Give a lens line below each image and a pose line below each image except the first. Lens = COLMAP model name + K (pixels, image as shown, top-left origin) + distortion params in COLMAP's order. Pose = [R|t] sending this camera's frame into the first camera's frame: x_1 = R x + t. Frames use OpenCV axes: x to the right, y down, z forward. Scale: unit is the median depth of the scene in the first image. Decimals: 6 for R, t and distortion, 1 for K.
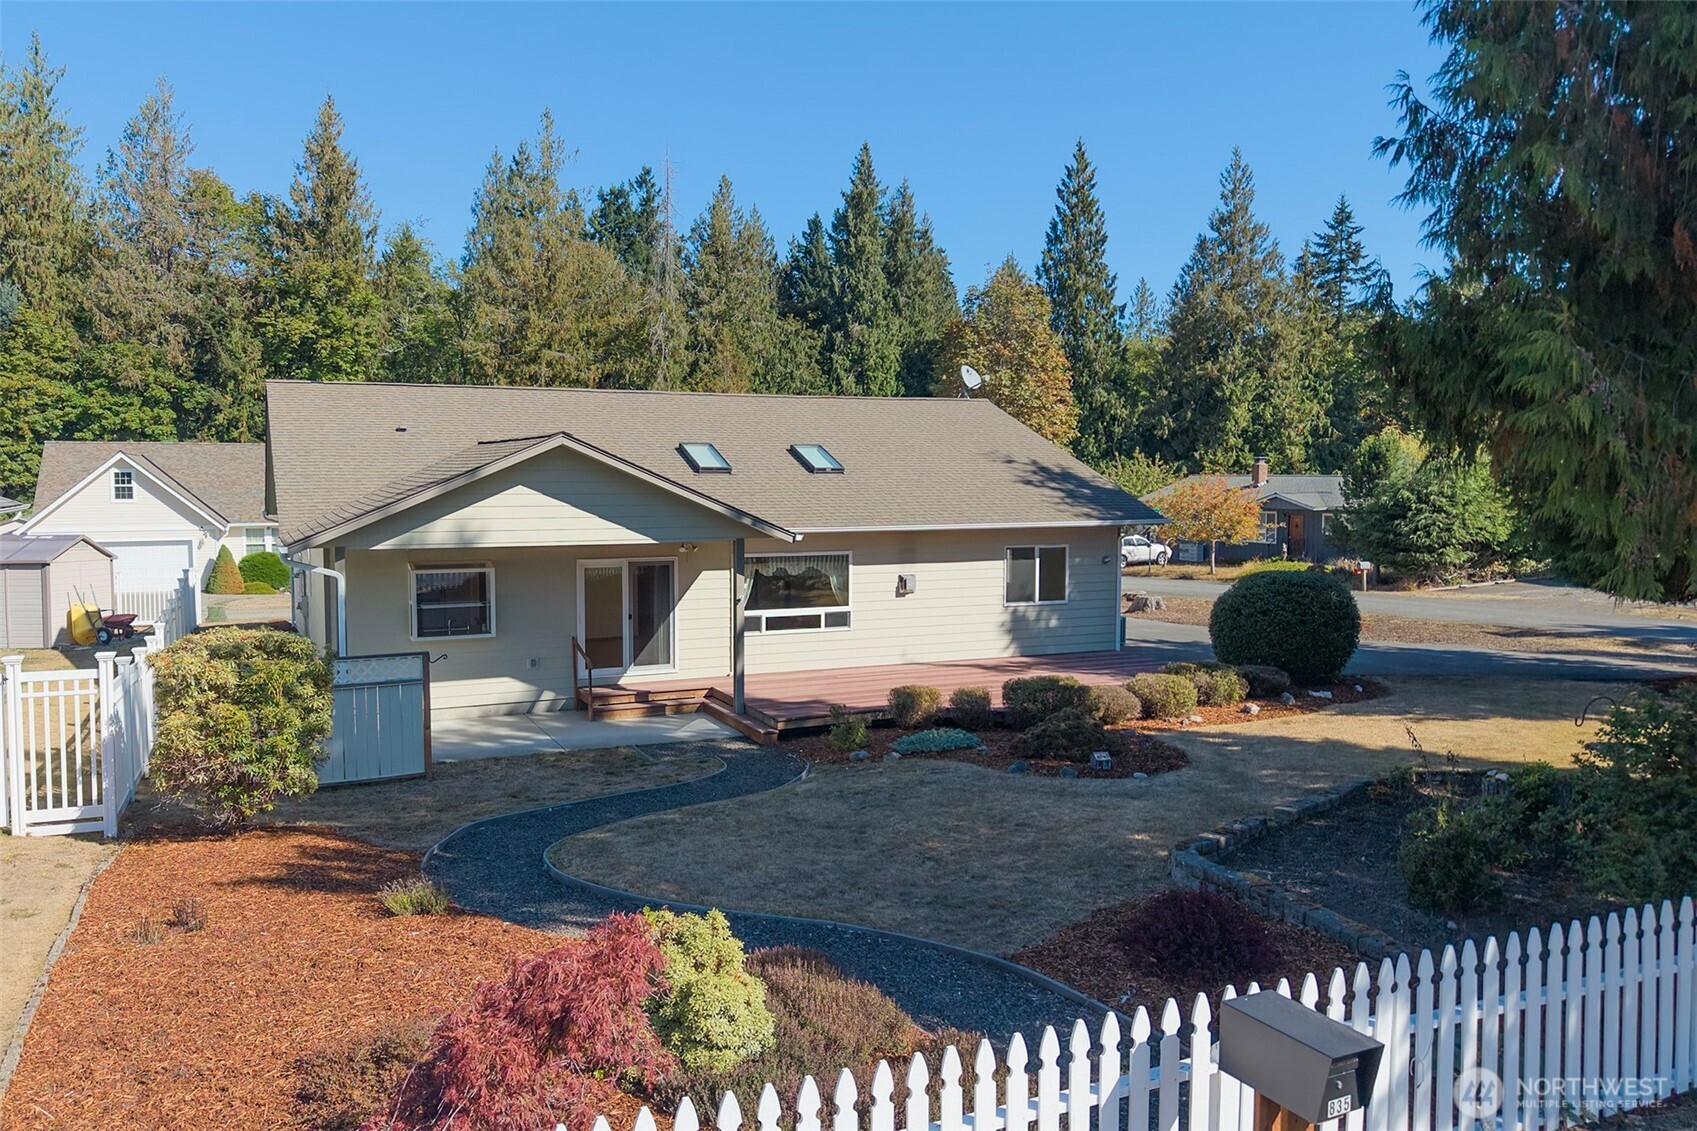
lens RADIAL K [[1161.3, 0, 846.1], [0, 1161.3, 642.6], [0, 0, 1]] dist [0.067366, -0.191079]
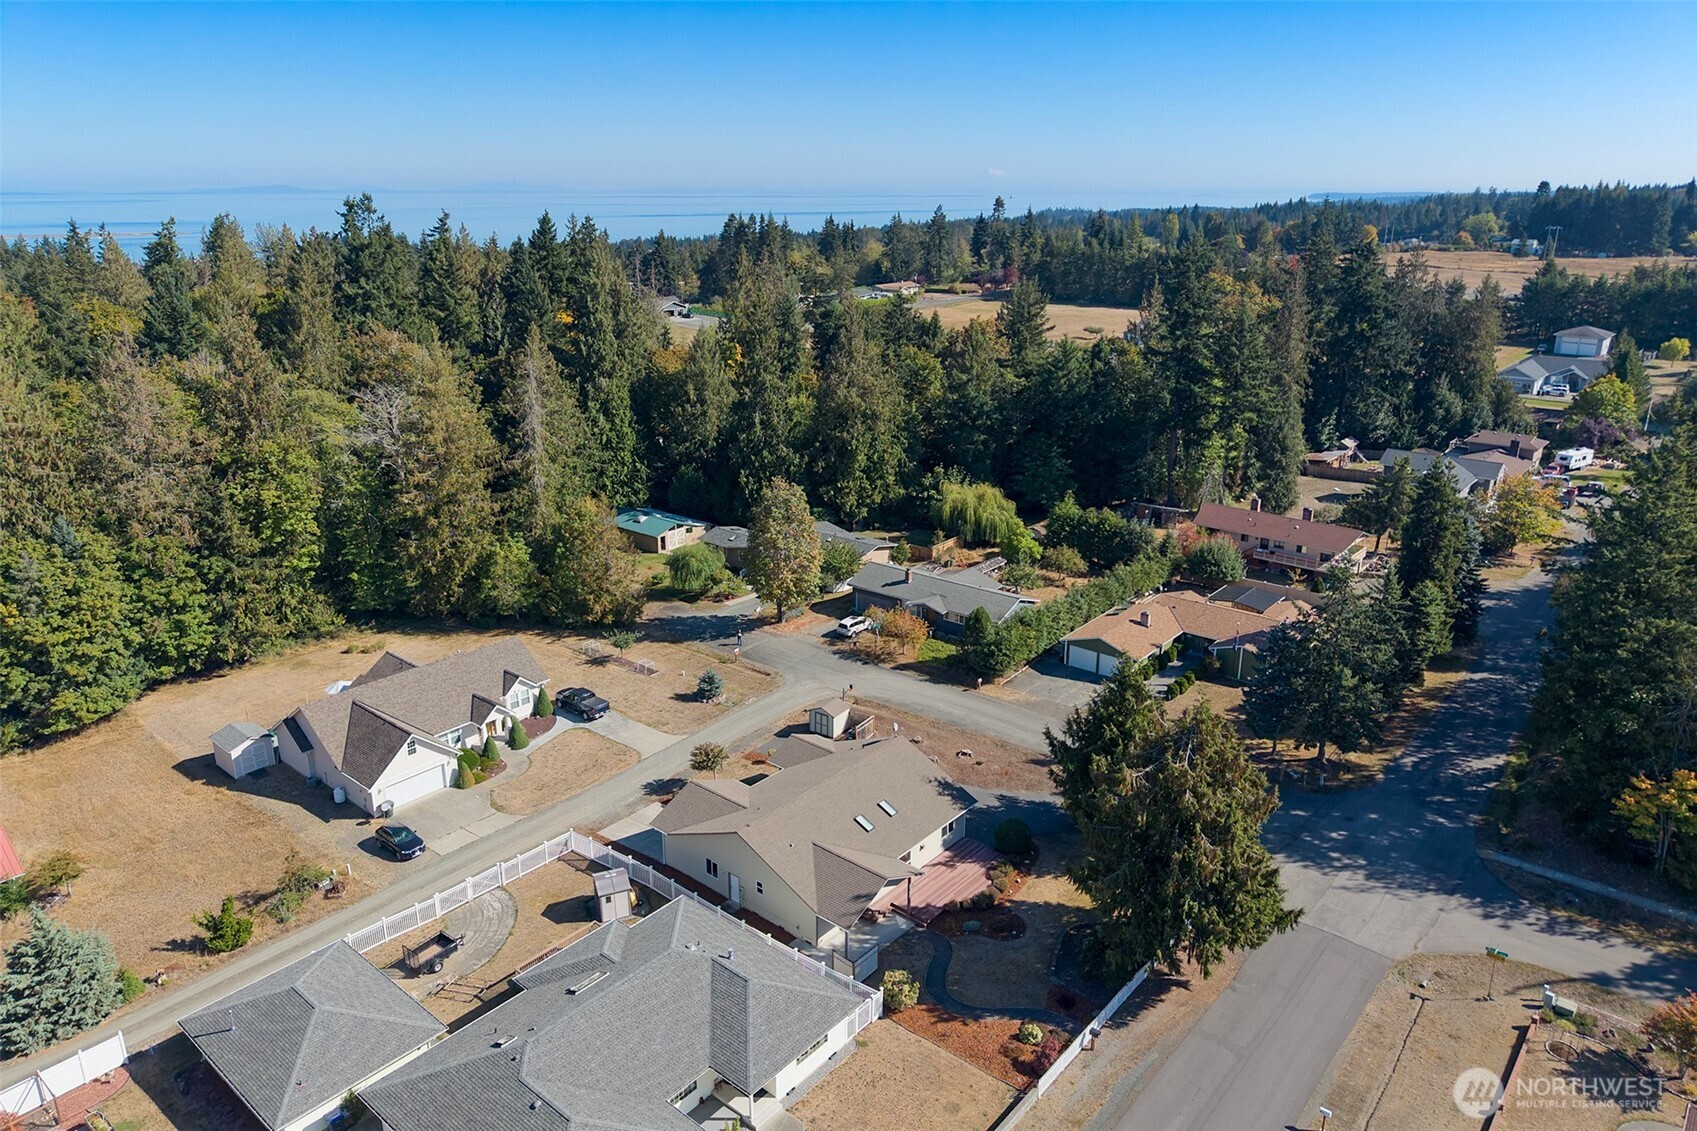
lens RADIAL K [[1144.7, 0, 849.4], [0, 1144.7, 522.2], [0, 0, 1]] dist [0.036802, -0.056714]
pose [[0.885007, -0.141915, 0.443421, -0.411896], [0.028105, 0.966959, 0.253378, -0.500375], [-0.464728, -0.211779, 0.859754, -0.428053]]
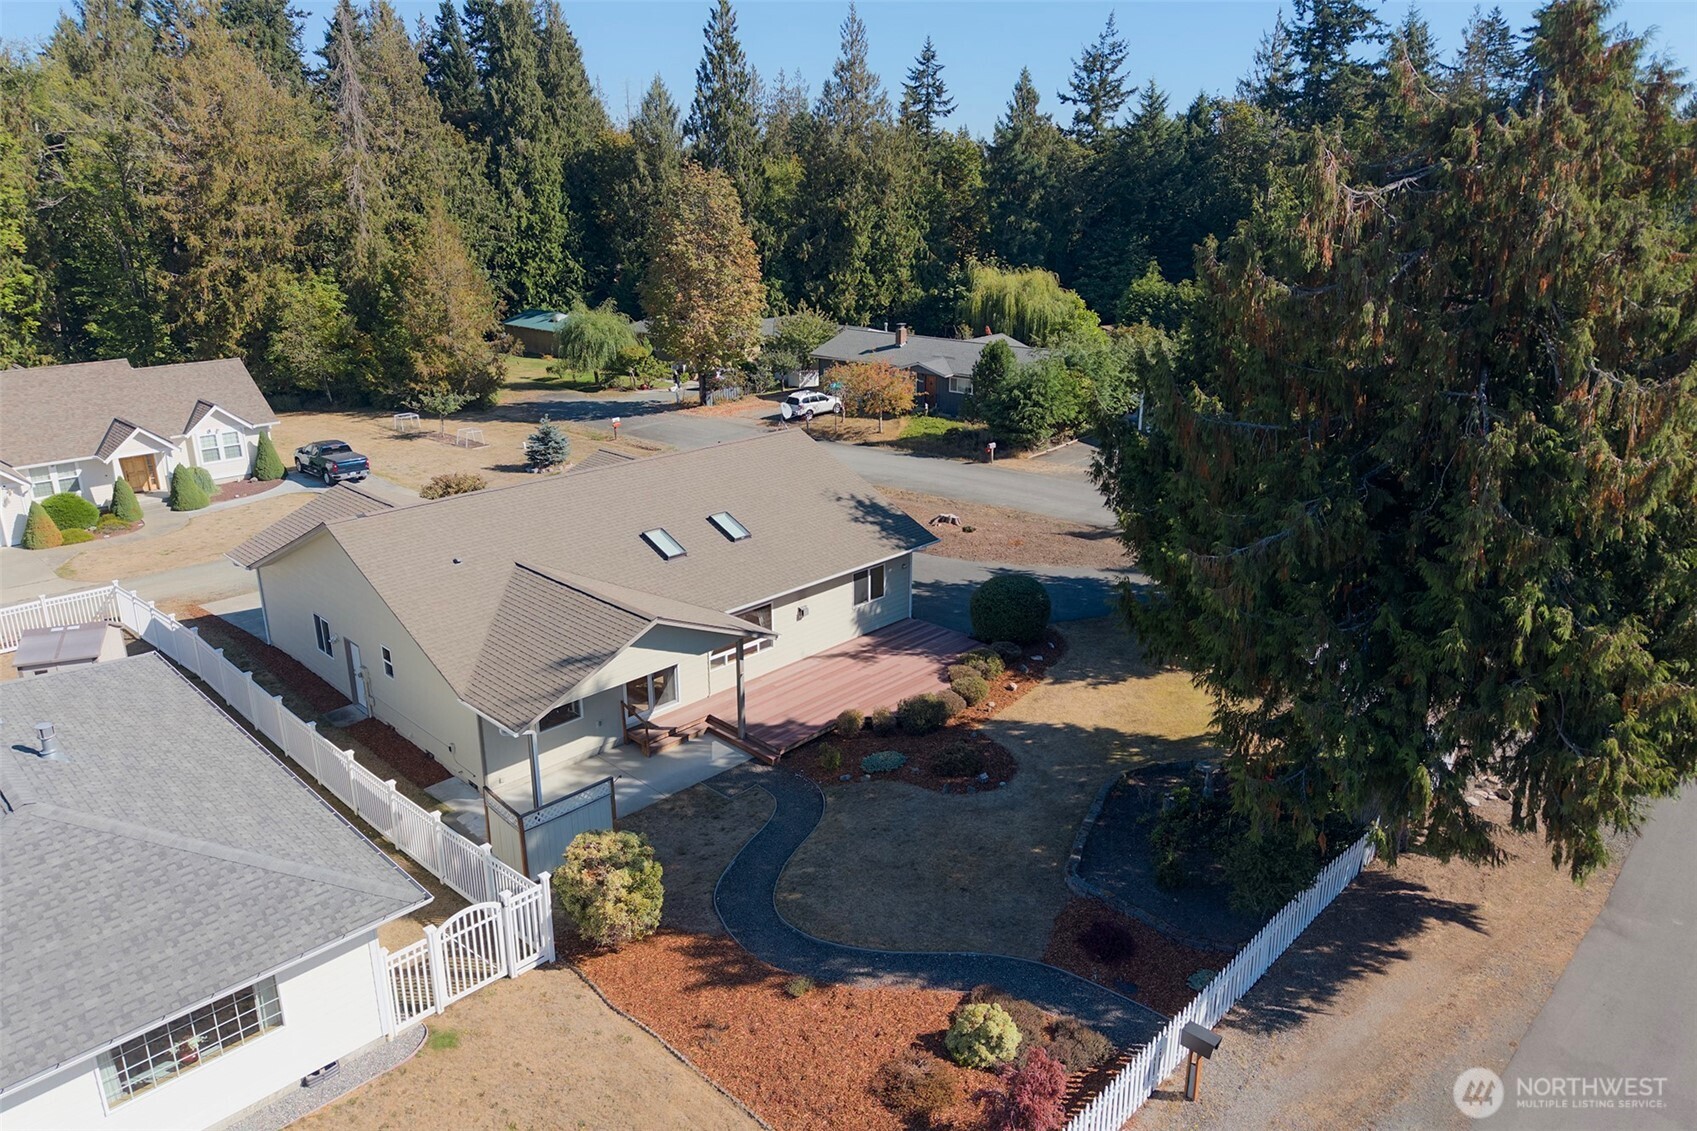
lens RADIAL K [[1144.7, 0, 849.4], [0, 1144.7, 522.2], [0, 0, 1]] dist [0.036802, -0.056714]
pose [[0.916084, -0.123550, 0.381477, -0.177028], [0.026431, 0.967885, 0.249999, -0.209964], [-0.400114, -0.218937, 0.889930, -0.146354]]
